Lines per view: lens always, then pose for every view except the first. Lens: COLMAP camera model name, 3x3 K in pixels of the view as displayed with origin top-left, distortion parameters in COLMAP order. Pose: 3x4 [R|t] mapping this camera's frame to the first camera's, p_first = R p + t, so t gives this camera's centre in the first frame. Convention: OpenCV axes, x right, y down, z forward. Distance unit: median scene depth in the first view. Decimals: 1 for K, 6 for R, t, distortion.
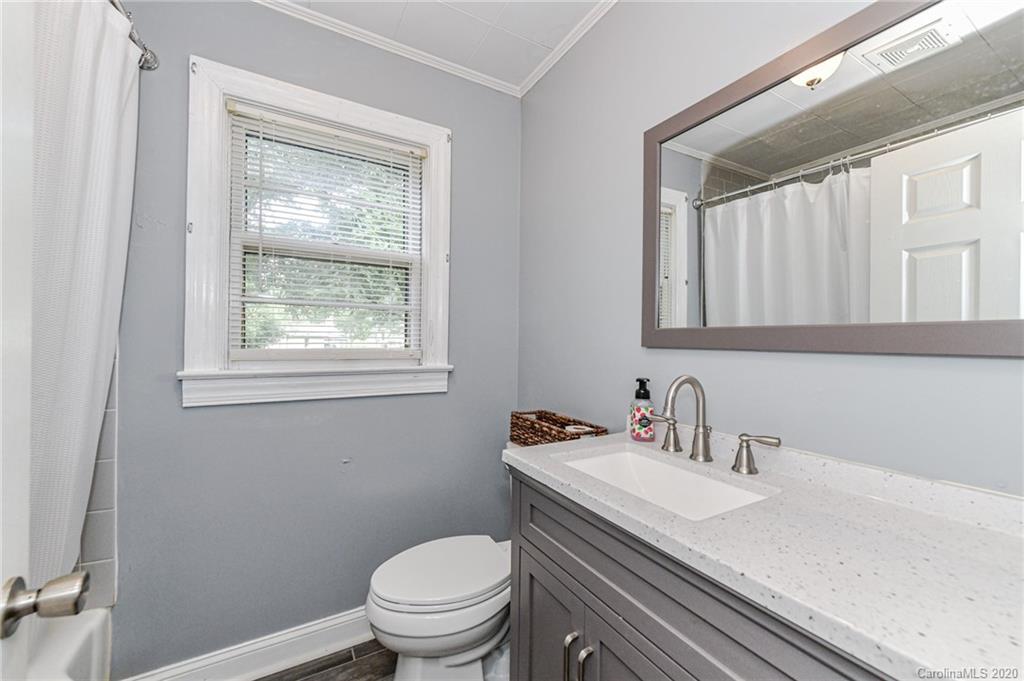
lens RADIAL K [[404.9, 0, 510.1], [0, 404.9, 337.9], [0, 0, 1]] dist [0.003884, -0.001044]
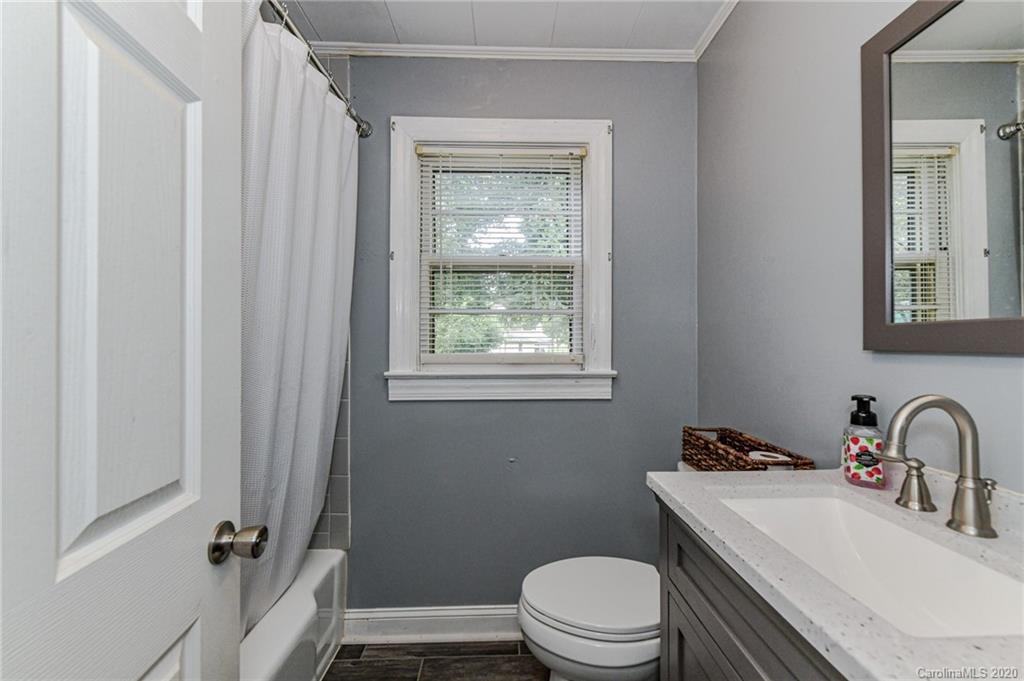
lens RADIAL K [[404.9, 0, 511.8], [0, 404.9, 338.2], [0, 0, 1]] dist [0.003884, -0.001044]
pose [[0.882588, -0.018744, -0.469773, 0.098313], [0.014762, 0.999817, -0.012158, -0.000014], [0.469915, 0.003796, 0.882703, 0.077281]]
